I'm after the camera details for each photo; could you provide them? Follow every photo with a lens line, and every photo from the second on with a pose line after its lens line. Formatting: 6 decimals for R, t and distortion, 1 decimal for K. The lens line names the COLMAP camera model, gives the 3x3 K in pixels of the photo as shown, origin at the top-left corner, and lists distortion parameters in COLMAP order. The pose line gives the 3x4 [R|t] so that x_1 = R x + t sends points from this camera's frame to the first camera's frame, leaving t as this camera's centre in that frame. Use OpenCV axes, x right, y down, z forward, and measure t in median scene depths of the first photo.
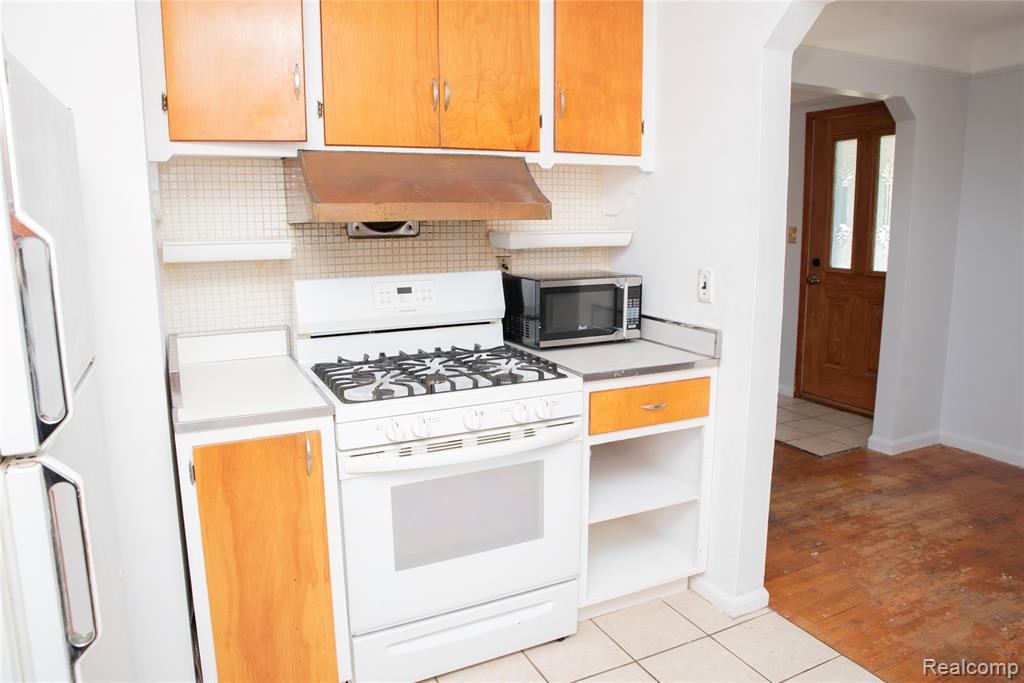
lens RADIAL K [[714.7, 0, 512.0], [0, 714.7, 341.5], [0, 0, 1]] dist [-0.138775, 0.101442]
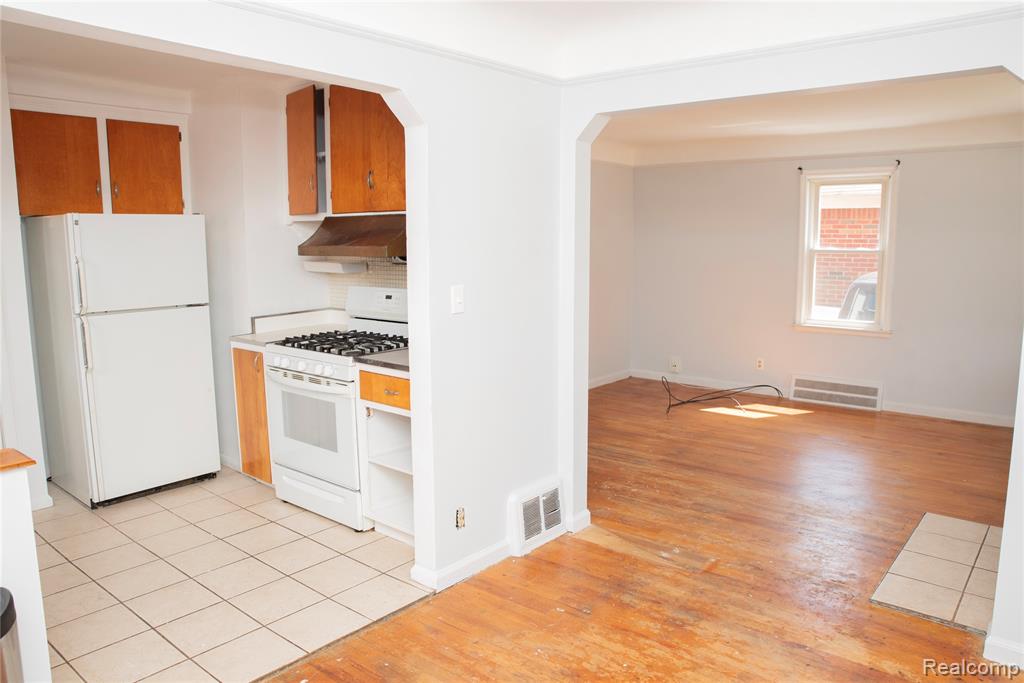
lens RADIAL K [[714.7, 0, 512.0], [0, 714.7, 341.5], [0, 0, 1]] dist [-0.138775, 0.101442]
pose [[0.408246, 0.136376, -0.902628, 1.149076], [-0.157690, 0.984449, 0.077417, -0.113056], [0.899149, 0.110730, 0.423402, 0.458168]]
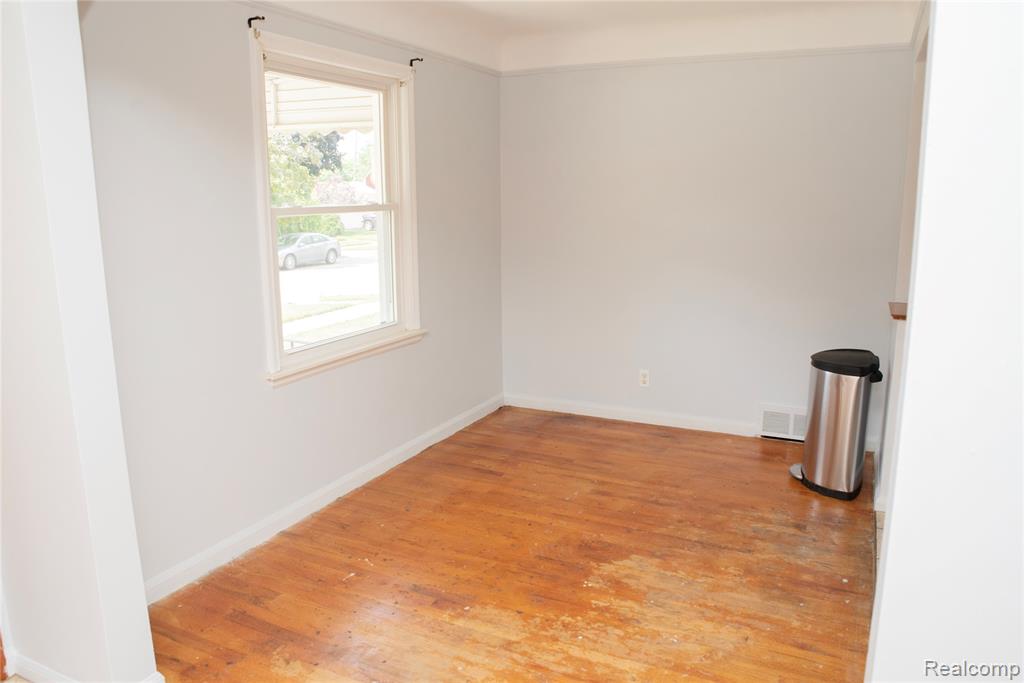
lens RADIAL K [[734.7, 0, 512.0], [0, 734.7, 341.5], [0, 0, 1]] dist [-0.125380, 0.083460]
pose [[-0.617072, -0.143773, 0.773661, 0.047858], [0.149511, 0.943838, 0.294648, -0.249069], [-0.772573, 0.297489, -0.560920, 1.331542]]
